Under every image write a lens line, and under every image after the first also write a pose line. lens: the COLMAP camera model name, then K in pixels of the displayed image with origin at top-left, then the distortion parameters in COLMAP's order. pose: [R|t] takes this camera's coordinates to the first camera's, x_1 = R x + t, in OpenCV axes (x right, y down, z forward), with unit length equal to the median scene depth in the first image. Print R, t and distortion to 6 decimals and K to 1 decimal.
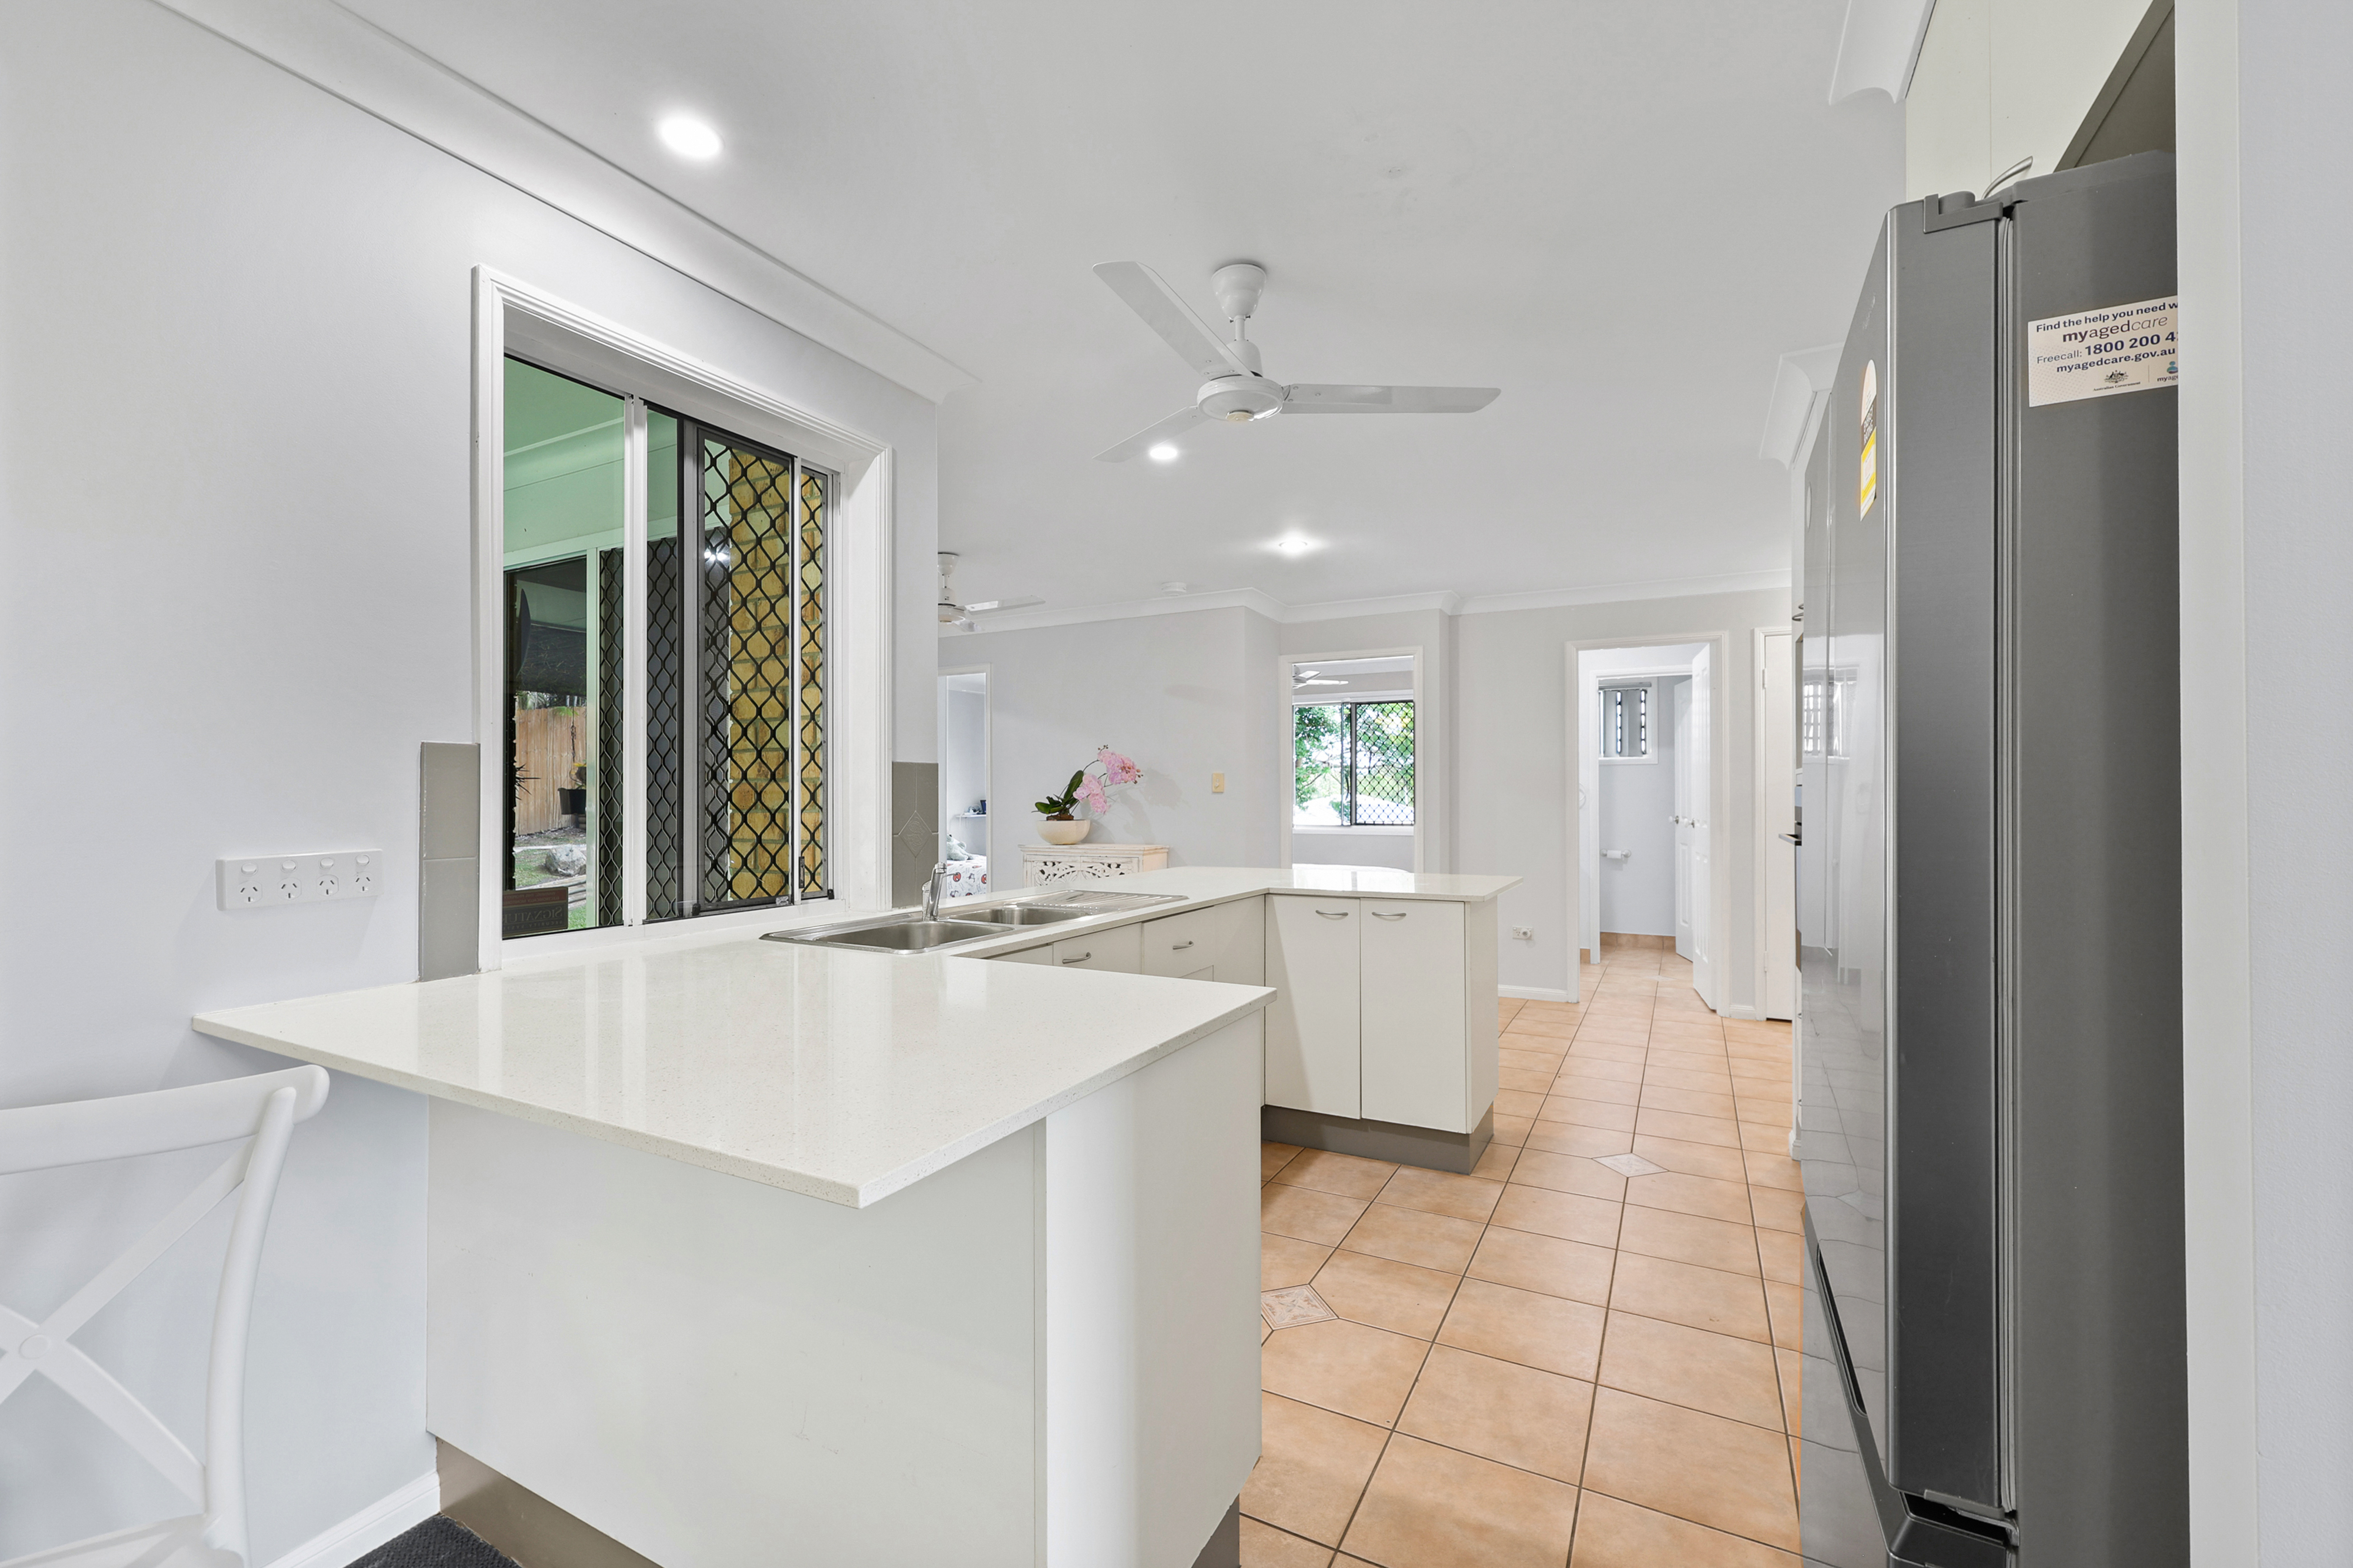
lens RADIAL K [[961.0, 0, 1190.3], [0, 961.0, 795.2], [0, 0, 1]] dist [0.004677, 0.000315]
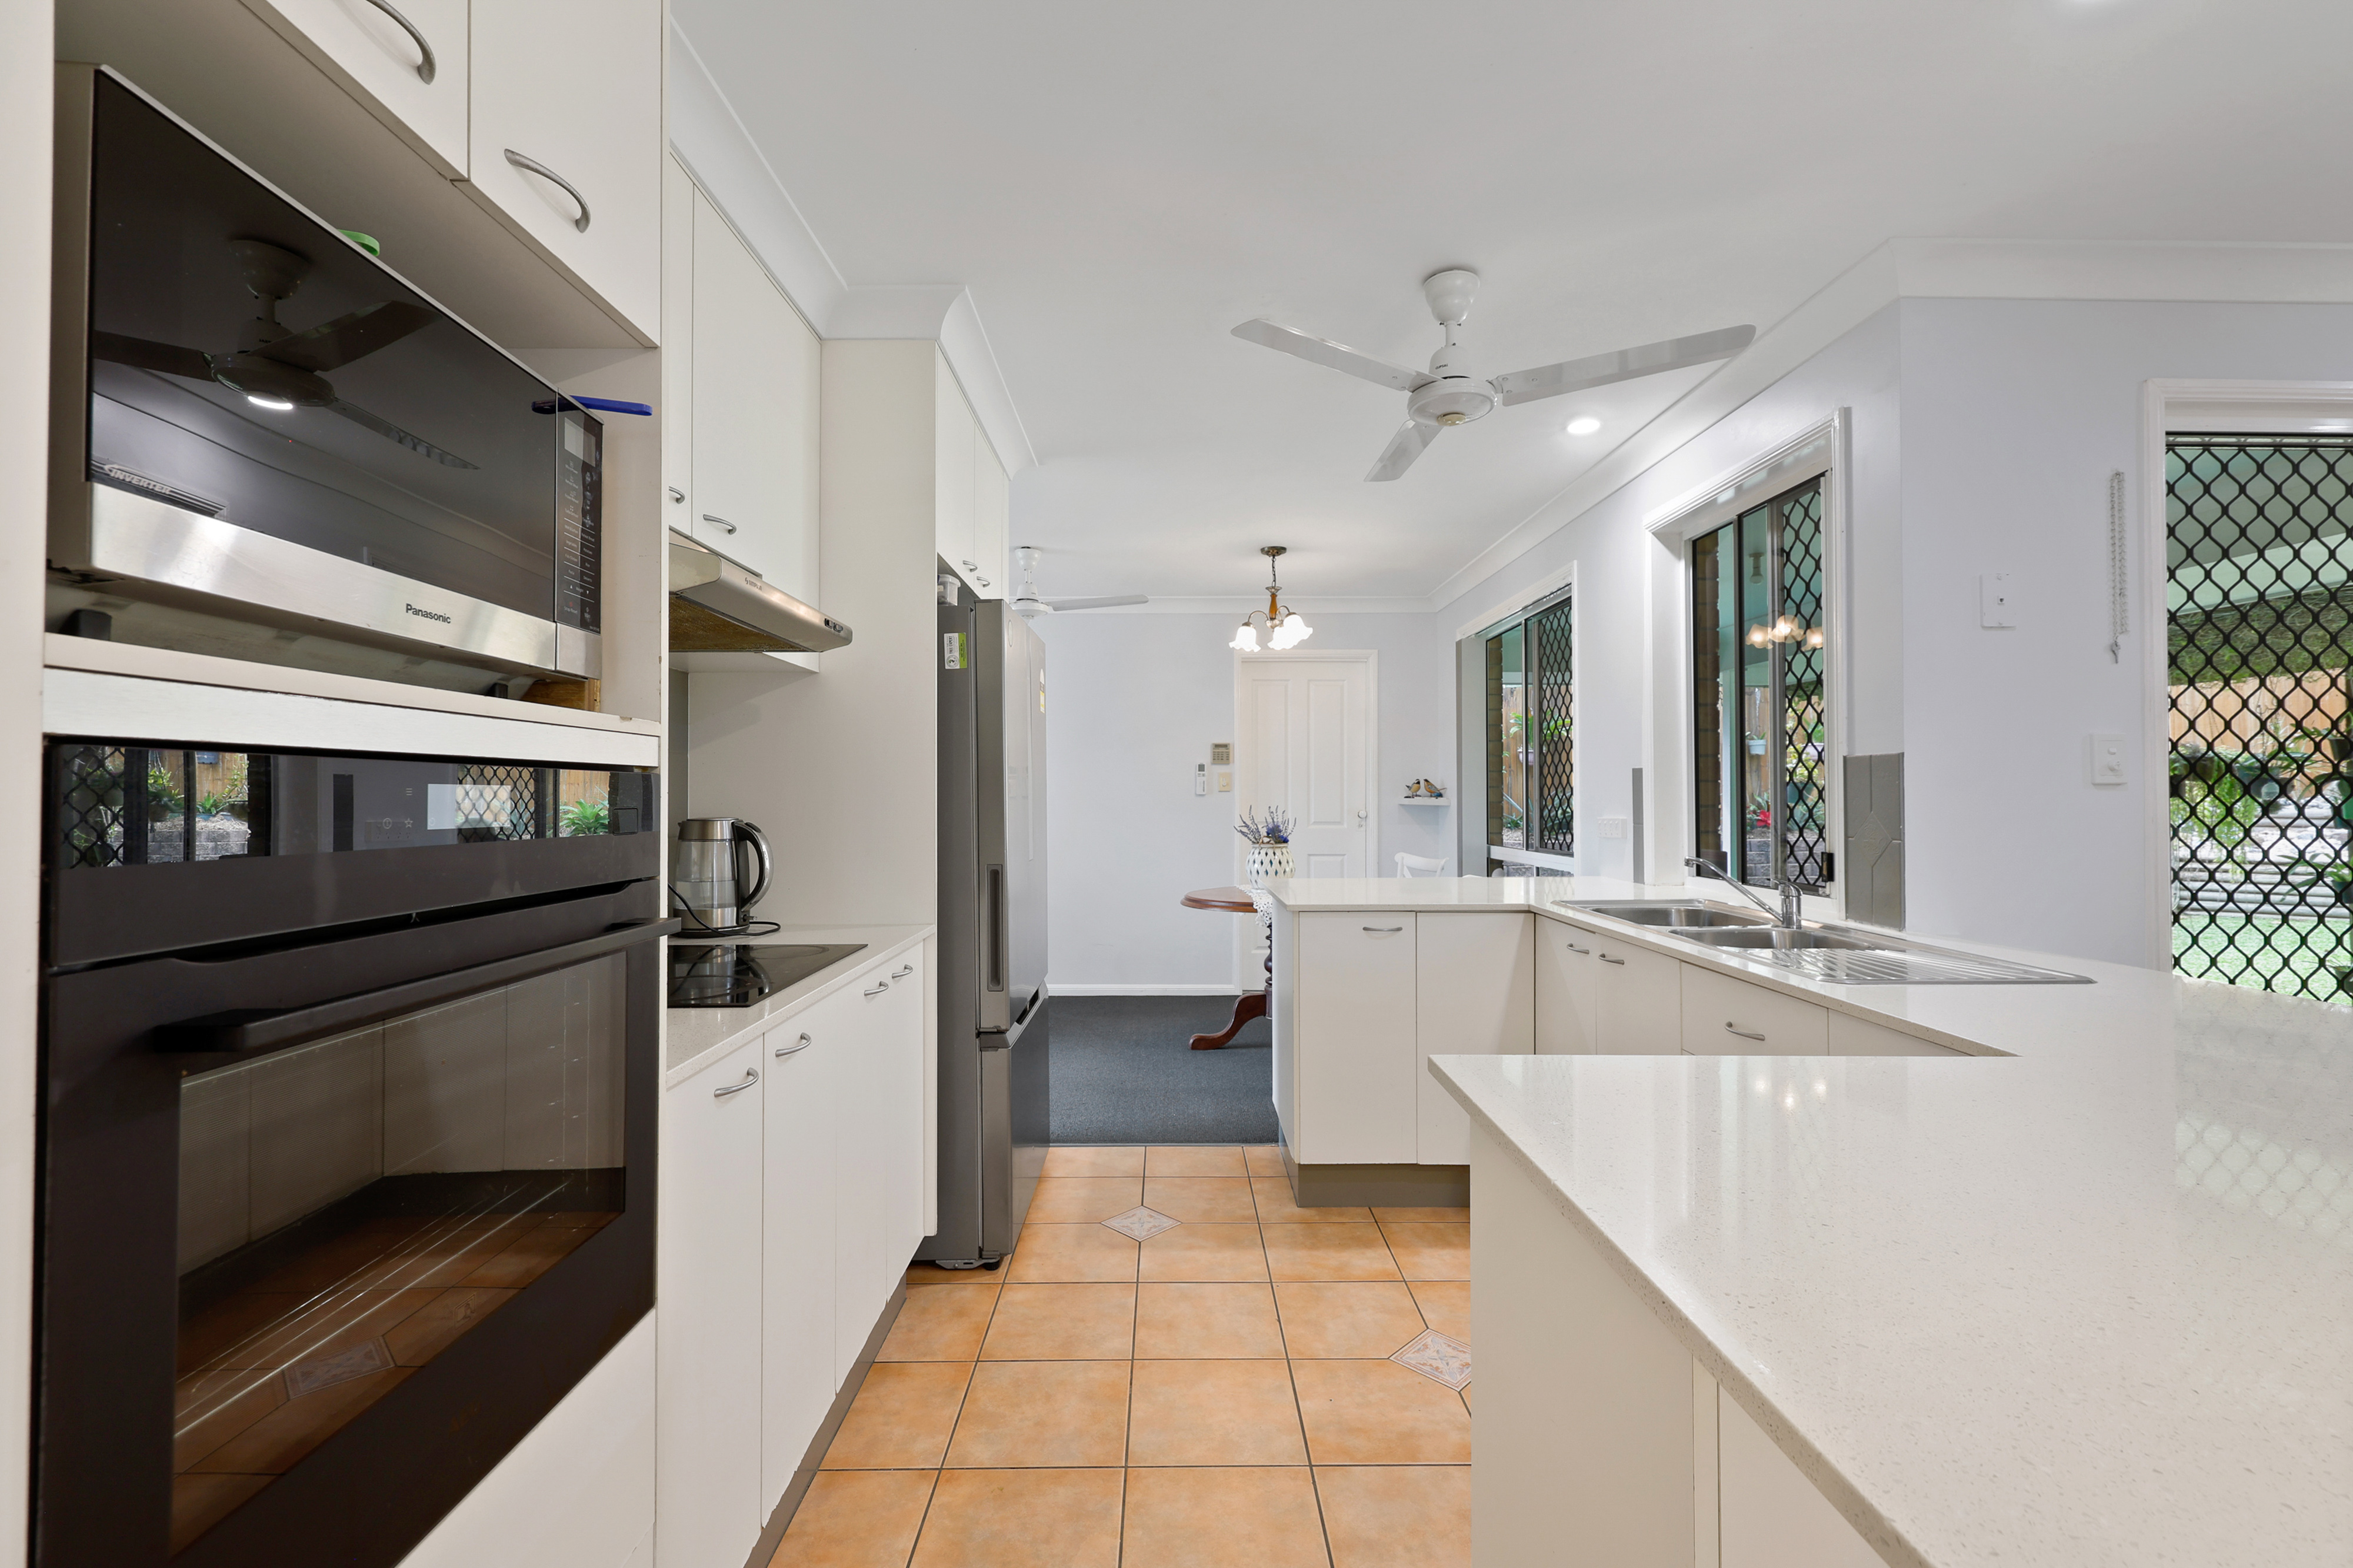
lens RADIAL K [[961.0, 0, 1181.1], [0, 961.0, 783.0], [0, 0, 1]] dist [0.004677, 0.000315]
pose [[-0.881751, -0.005283, -0.471685, 0.789644], [0.001419, 0.999903, -0.013853, 0.001697], [0.471712, -0.012884, -0.881658, 1.772505]]
